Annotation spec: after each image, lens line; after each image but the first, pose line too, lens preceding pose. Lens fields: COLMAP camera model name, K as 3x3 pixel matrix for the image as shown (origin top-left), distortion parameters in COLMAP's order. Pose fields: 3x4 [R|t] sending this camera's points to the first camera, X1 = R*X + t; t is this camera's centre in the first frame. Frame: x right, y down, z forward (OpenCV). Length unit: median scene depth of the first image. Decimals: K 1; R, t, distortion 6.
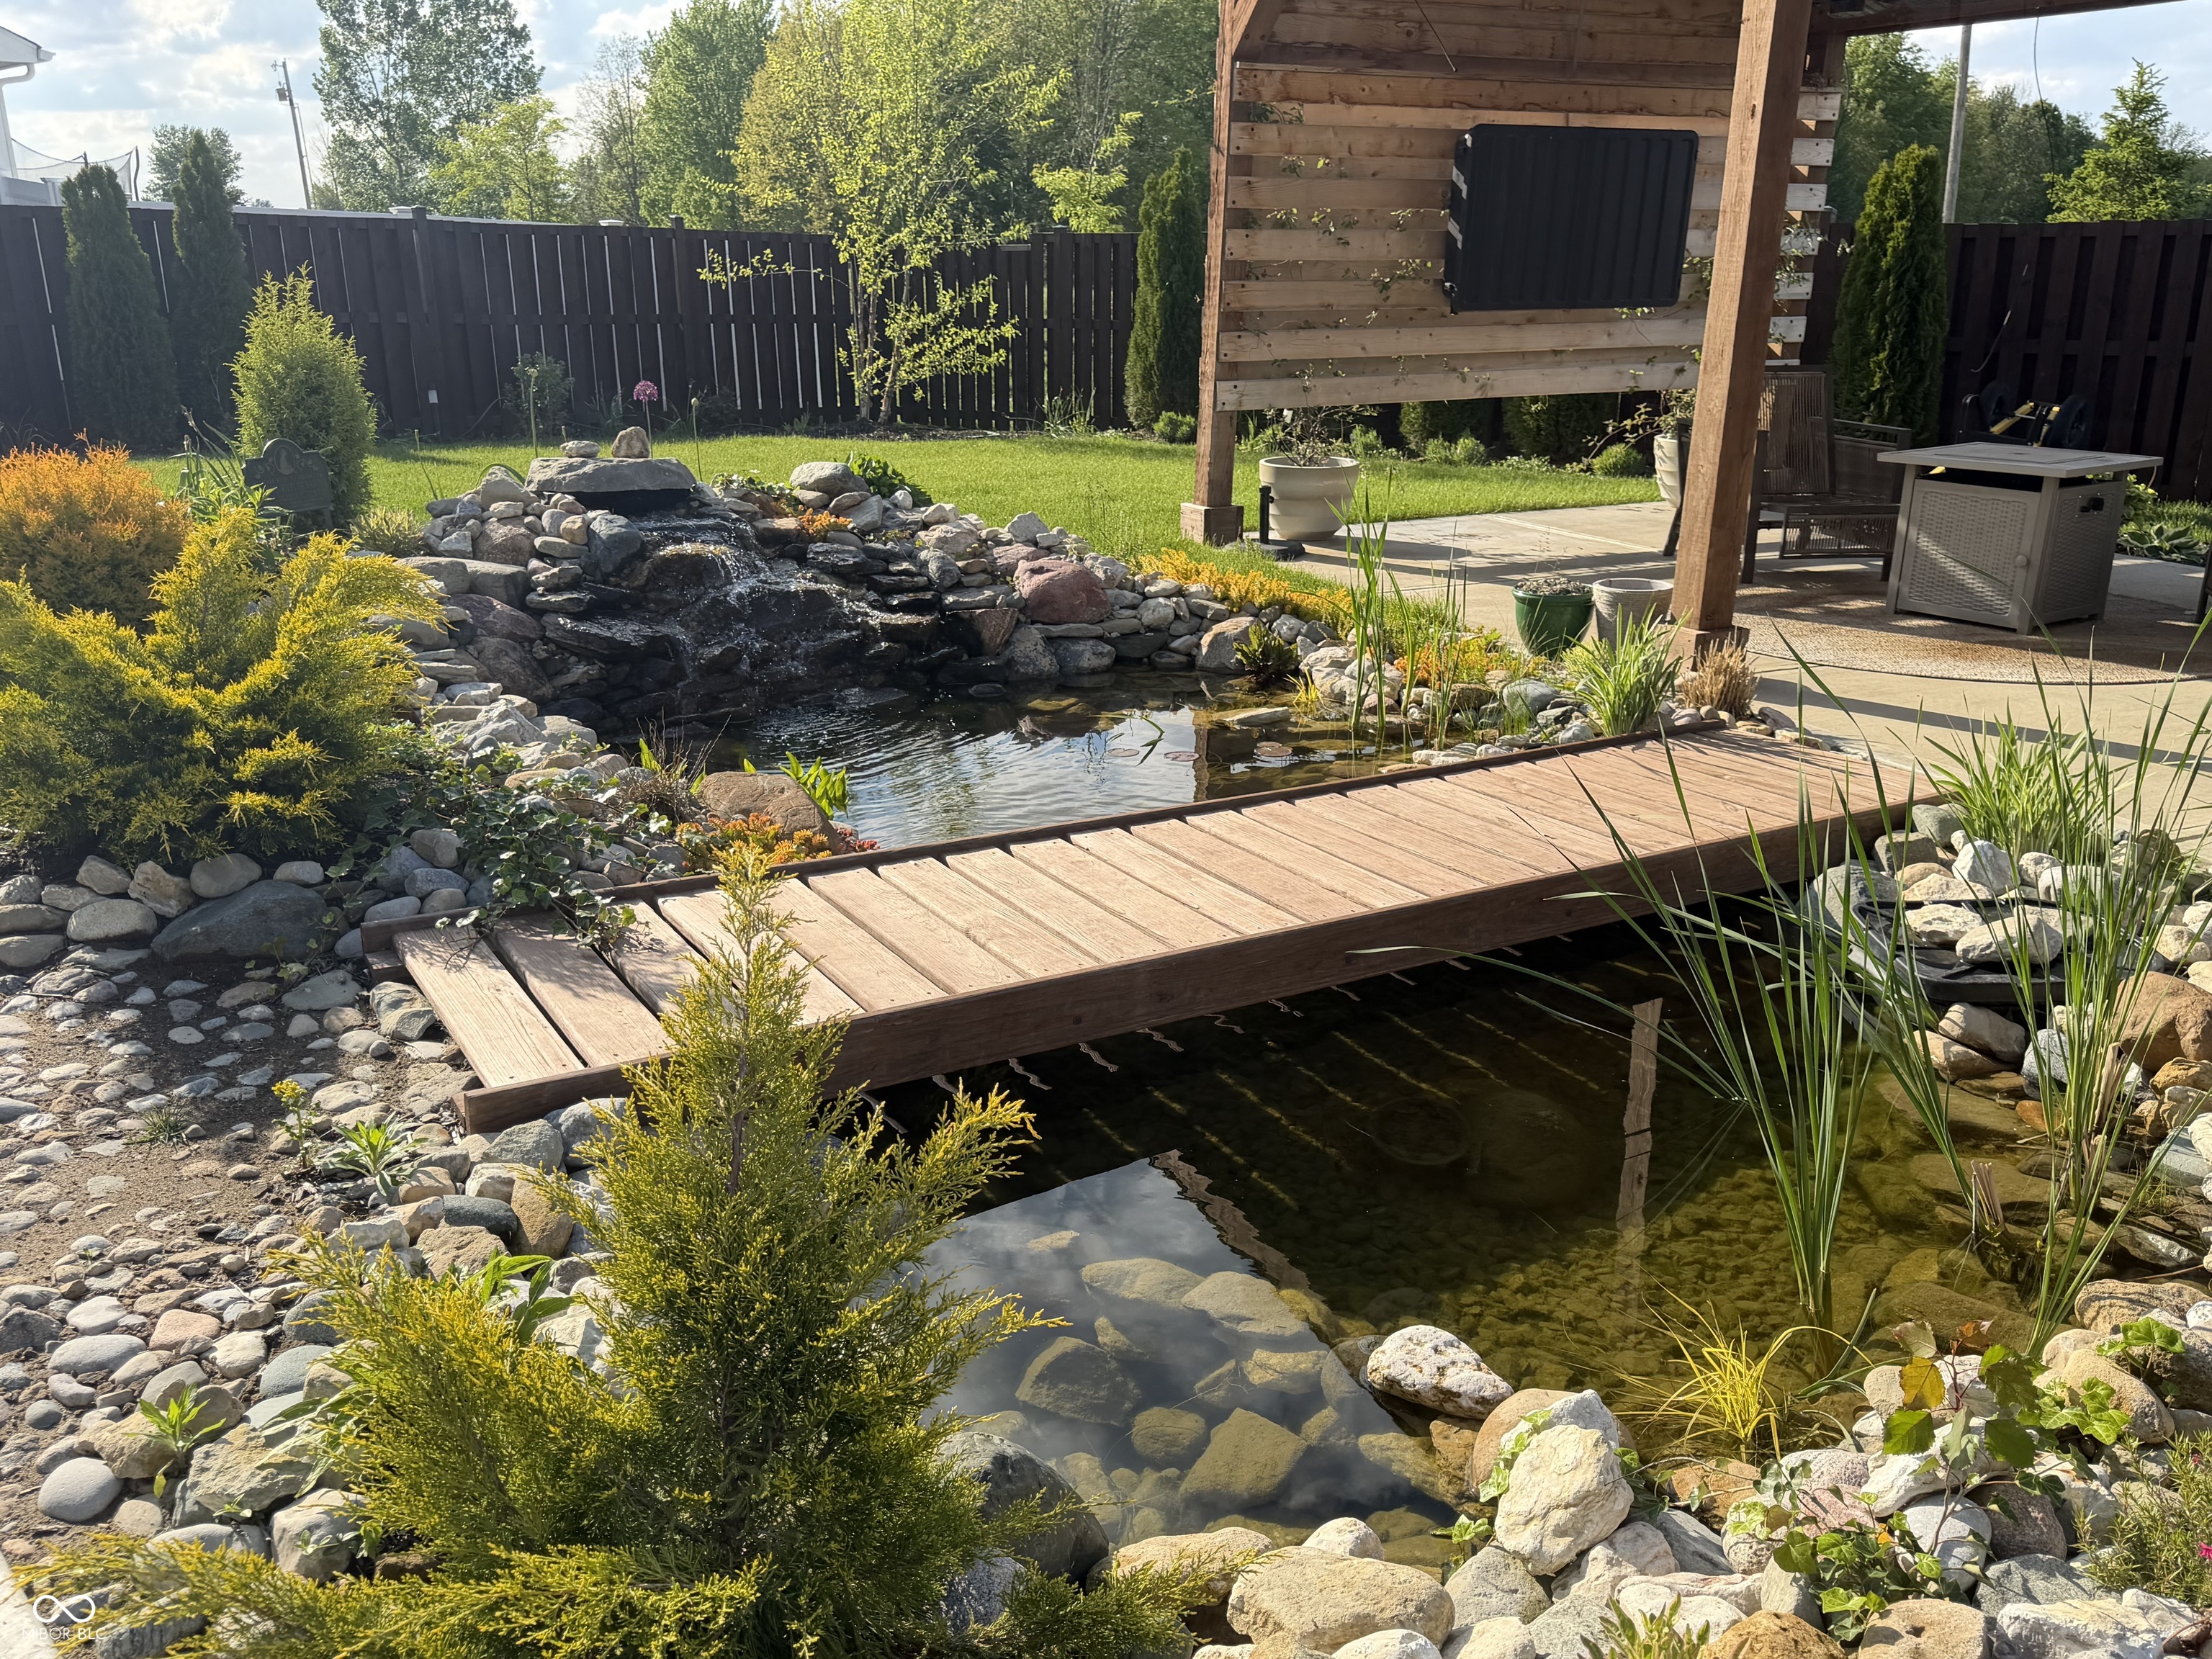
lens RADIAL K [[1818.3, 0, 1106.1], [0, 1818.3, 859.8], [0, 0, 1]] dist [0.072316, -0.119398]
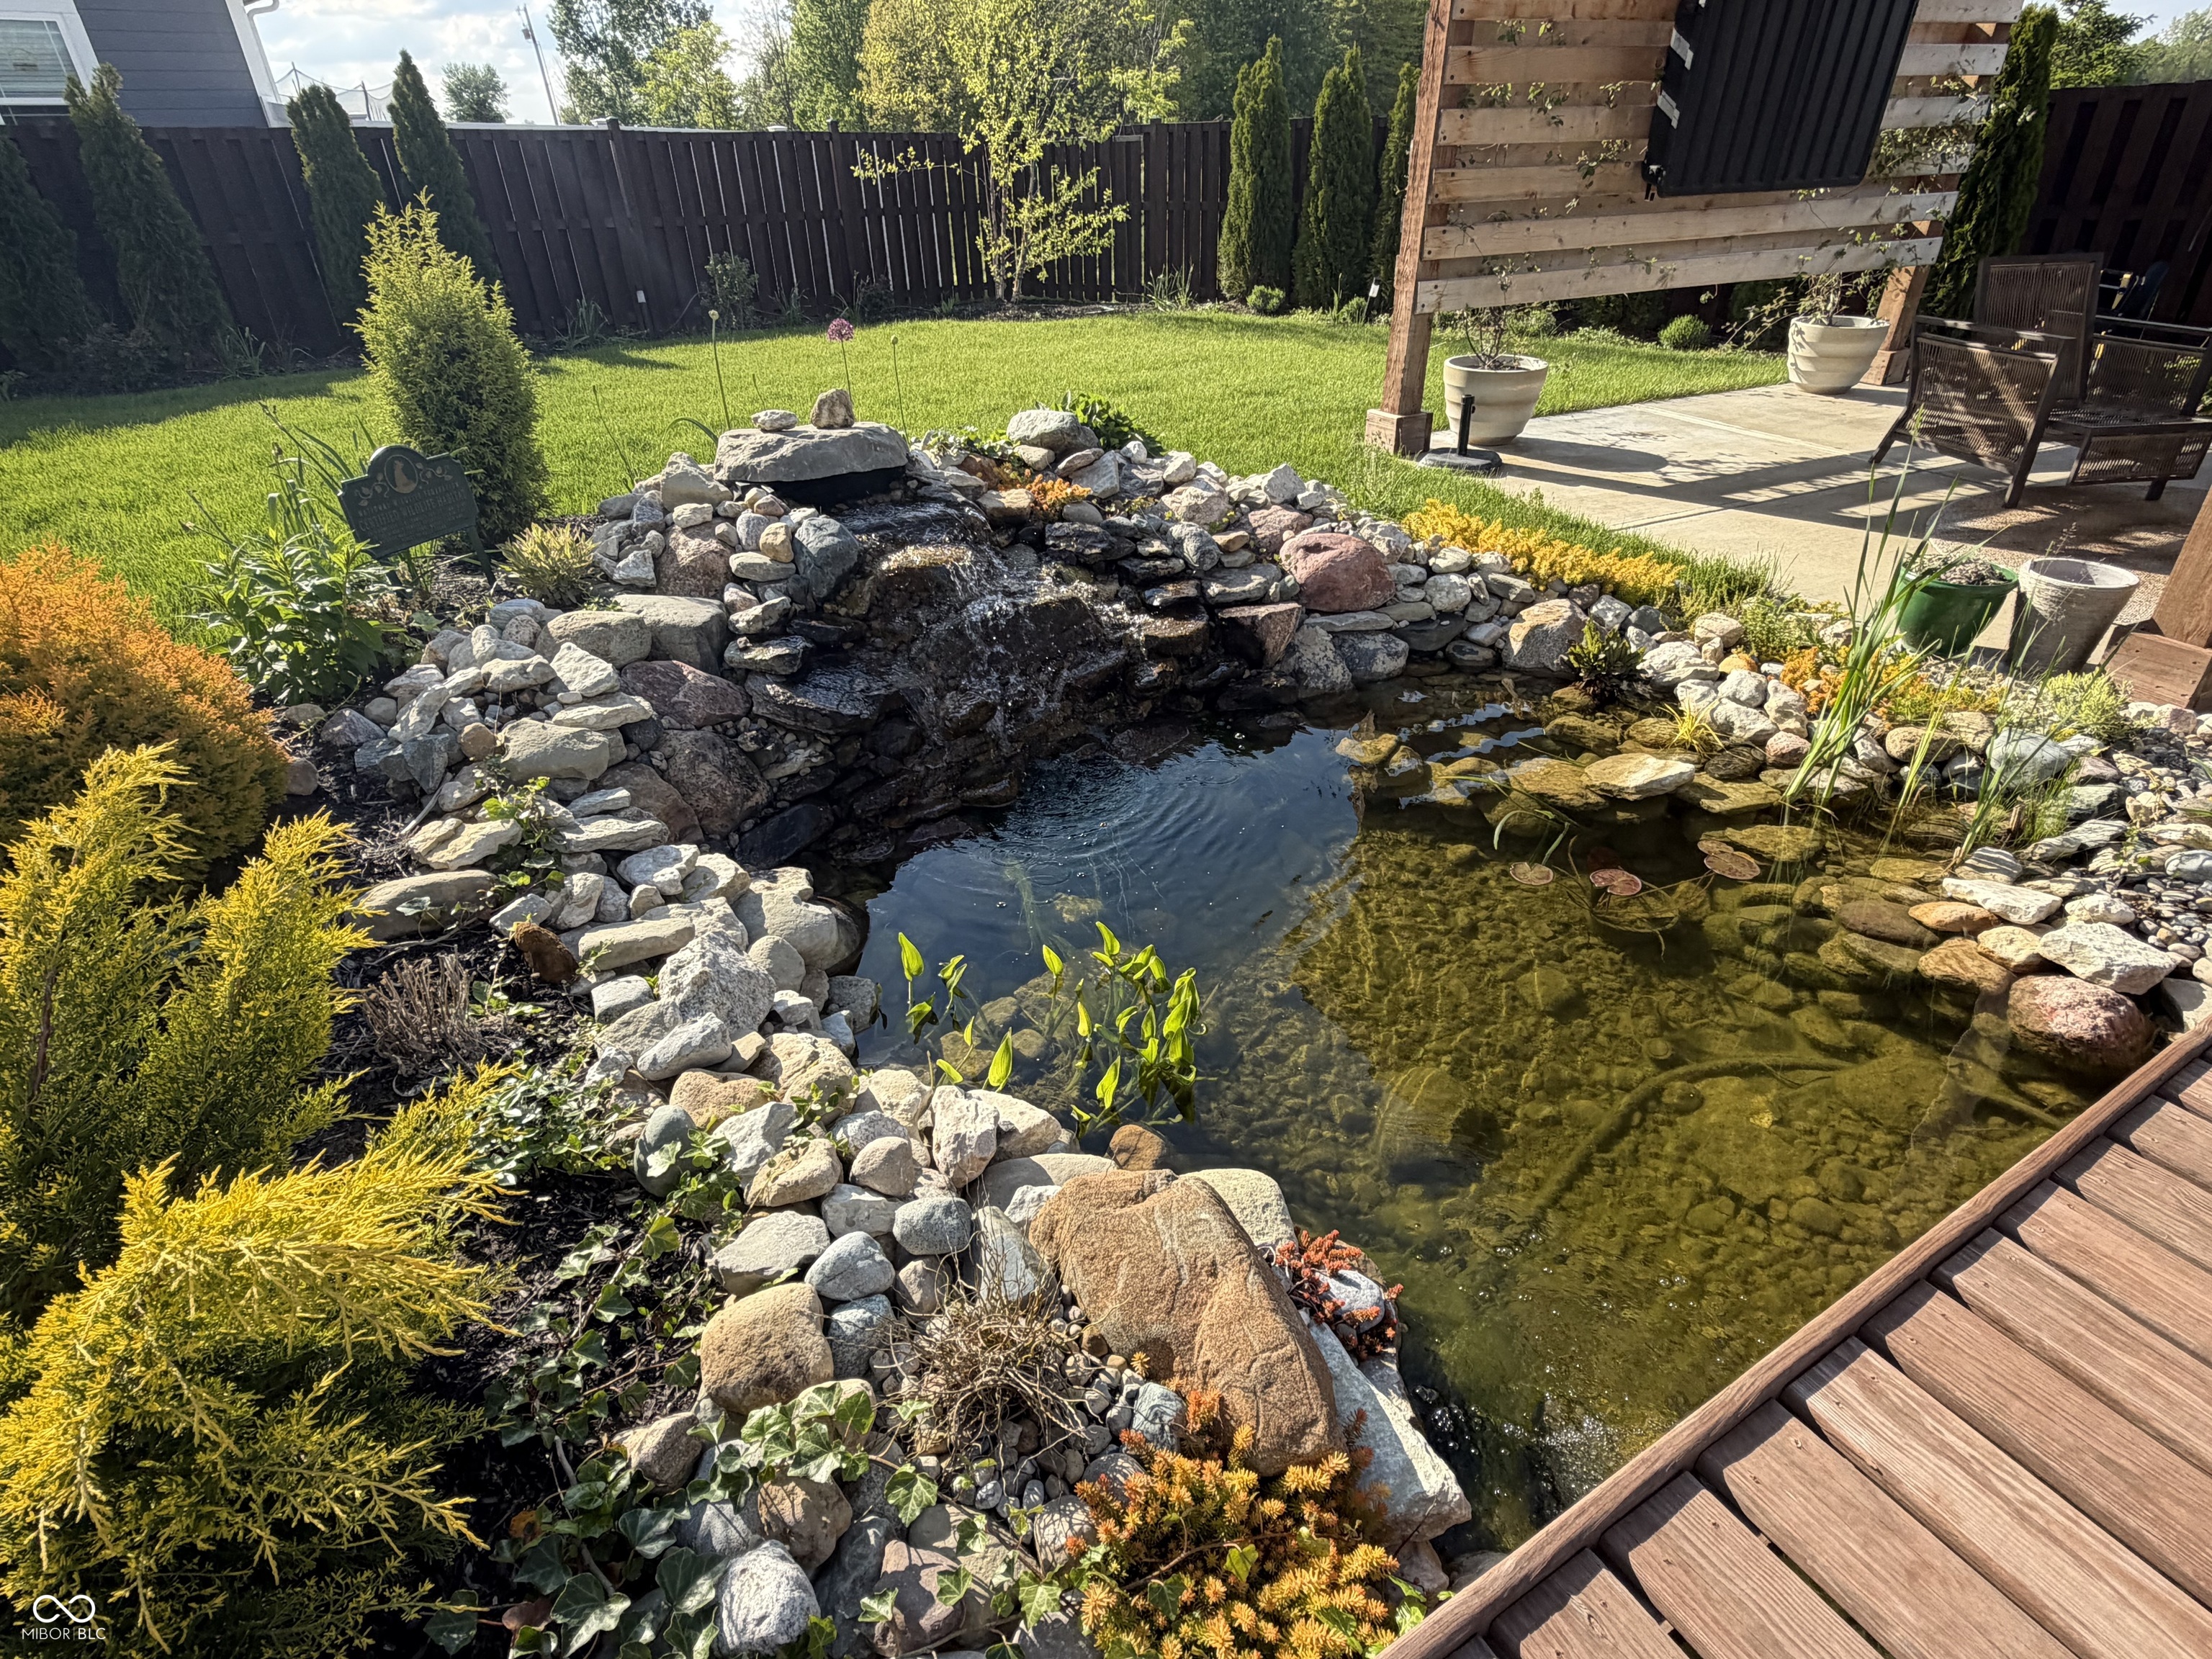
lens RADIAL K [[1131.1, 0, 1100.2], [0, 1131.1, 810.6], [0, 0, 1]] dist [-0.002531, -0.001486]
pose [[0.999617, -0.020350, -0.018774, -0.106543], [0.023887, 0.976729, 0.213144, -0.125993], [0.013999, -0.213511, 0.976840, 0.370432]]
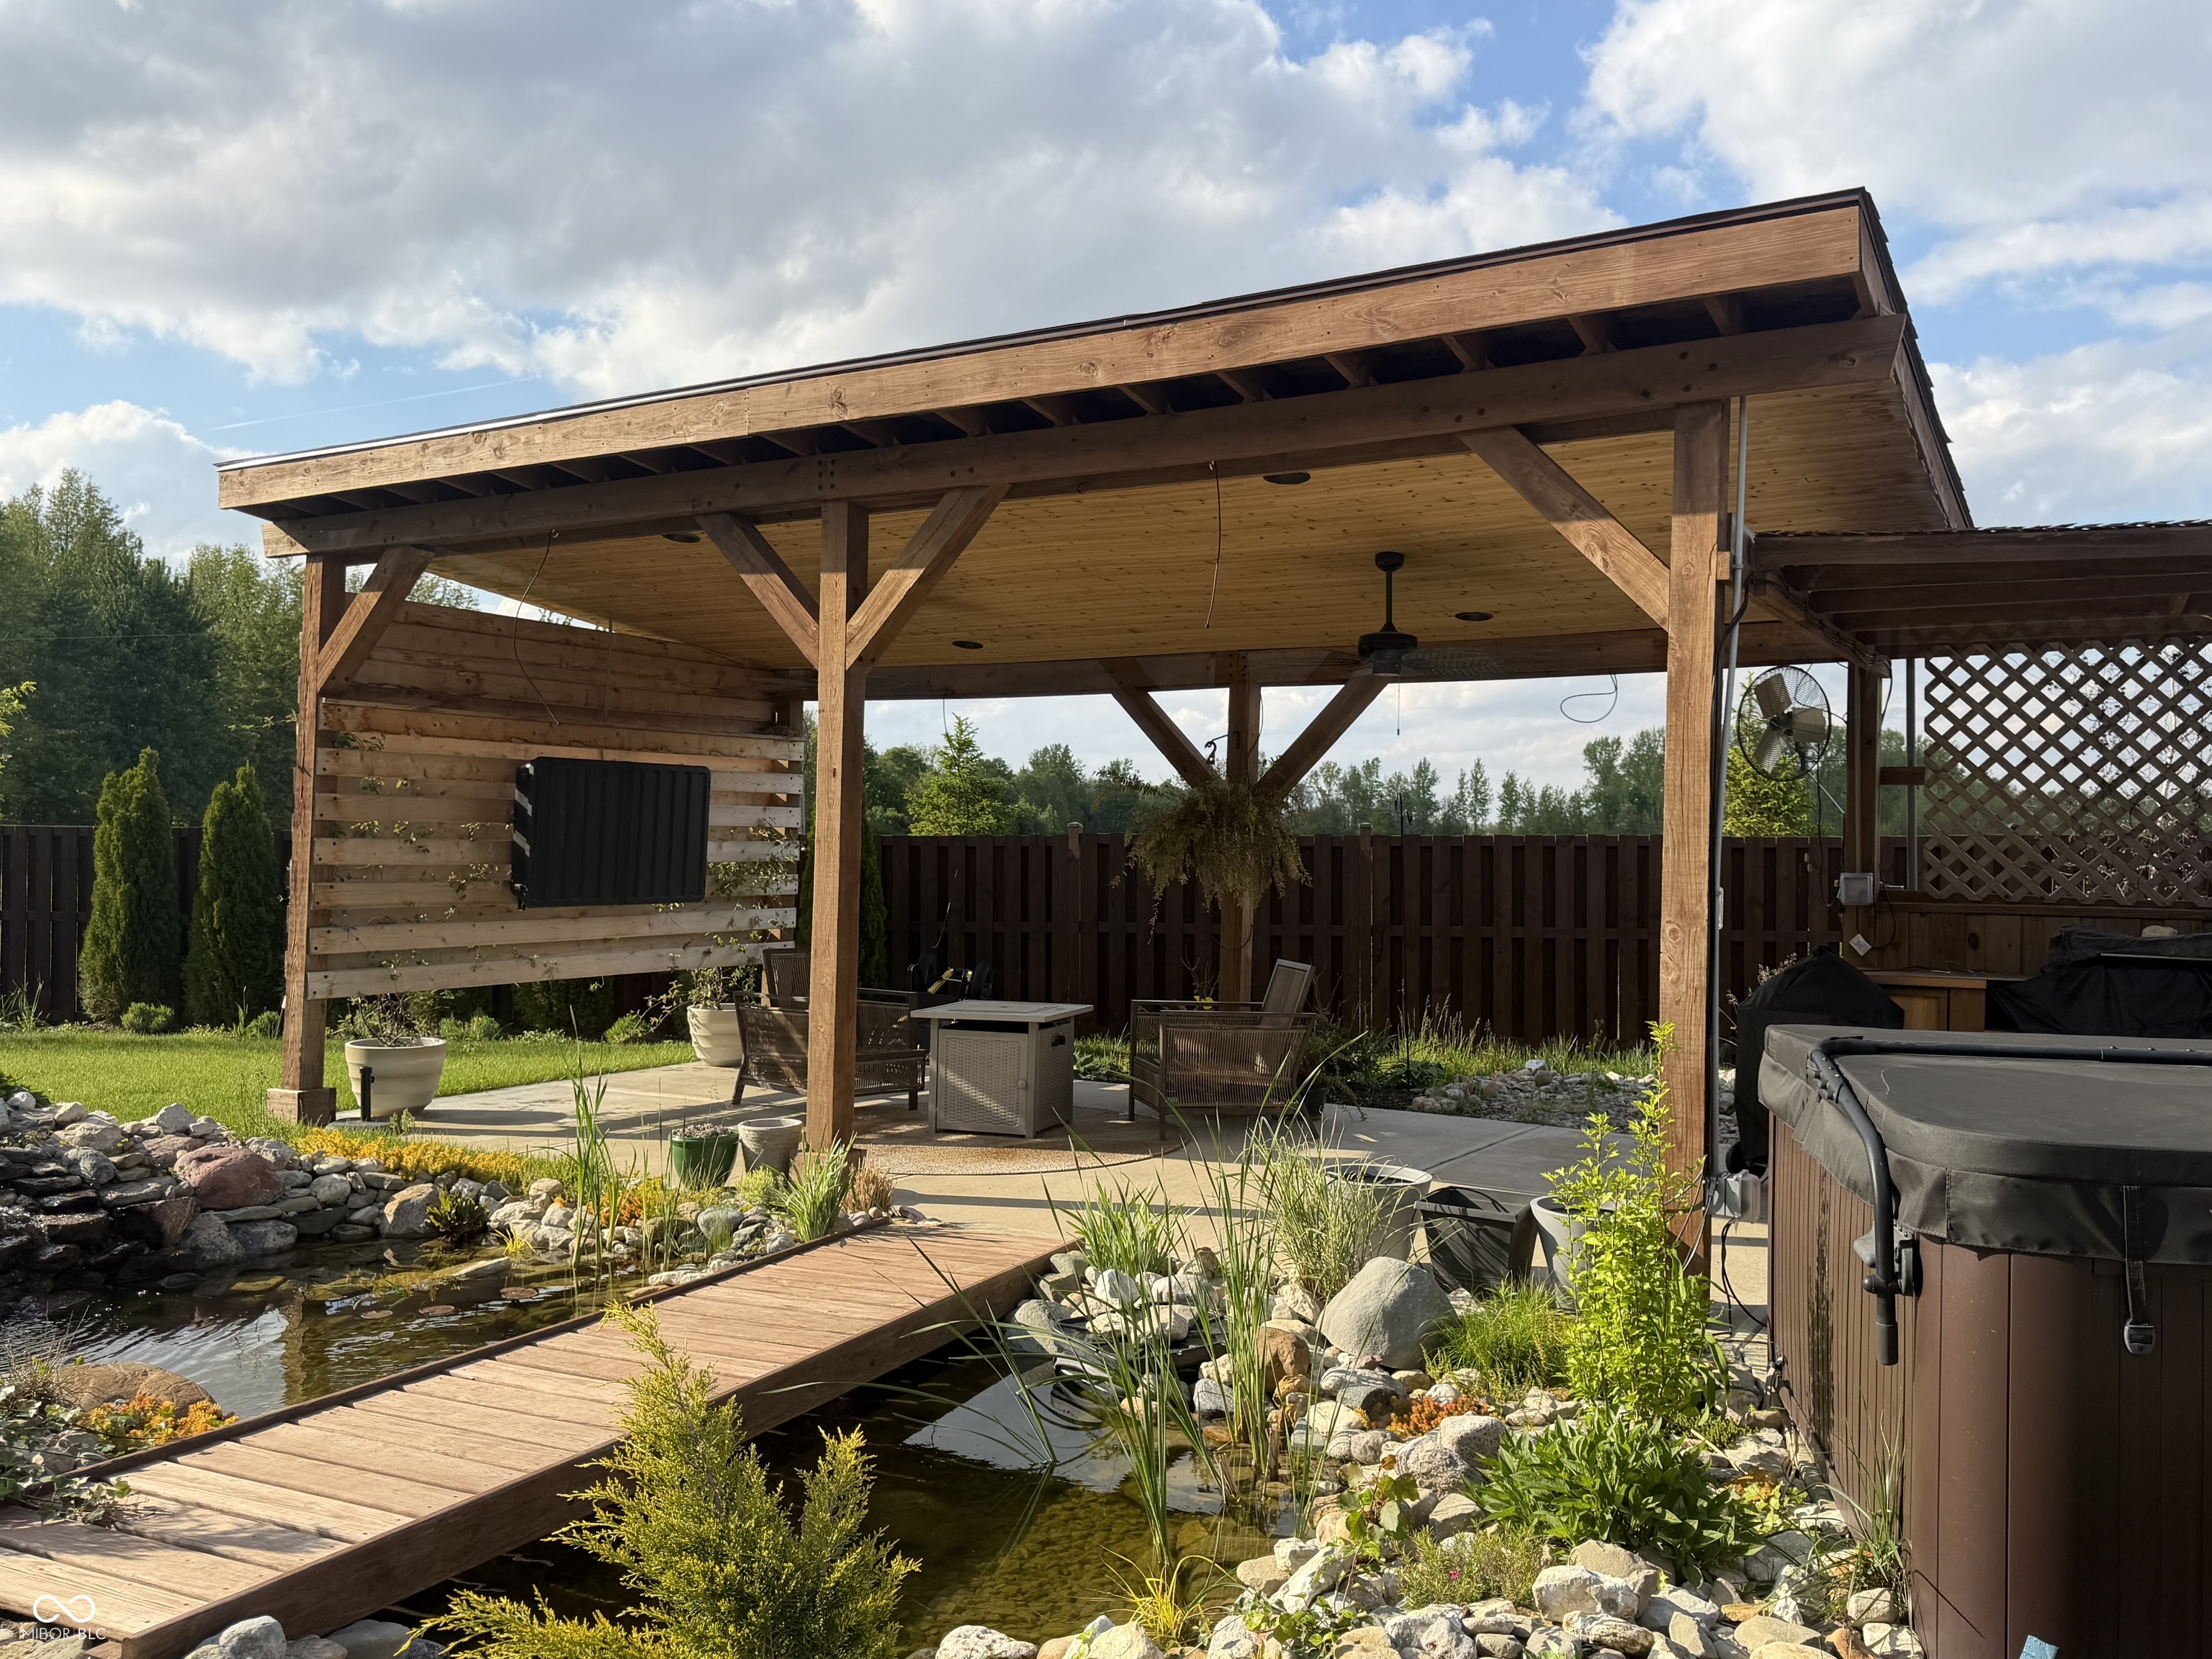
lens RADIAL K [[1818.3, 0, 1144.8], [0, 1818.3, 837.7], [0, 0, 1]] dist [0.072316, -0.119398]
pose [[0.812601, 0.011087, 0.582715, -0.172569], [0.172034, 0.950707, -0.257992, 0.020934], [-0.556852, 0.309891, 0.770639, -0.113777]]
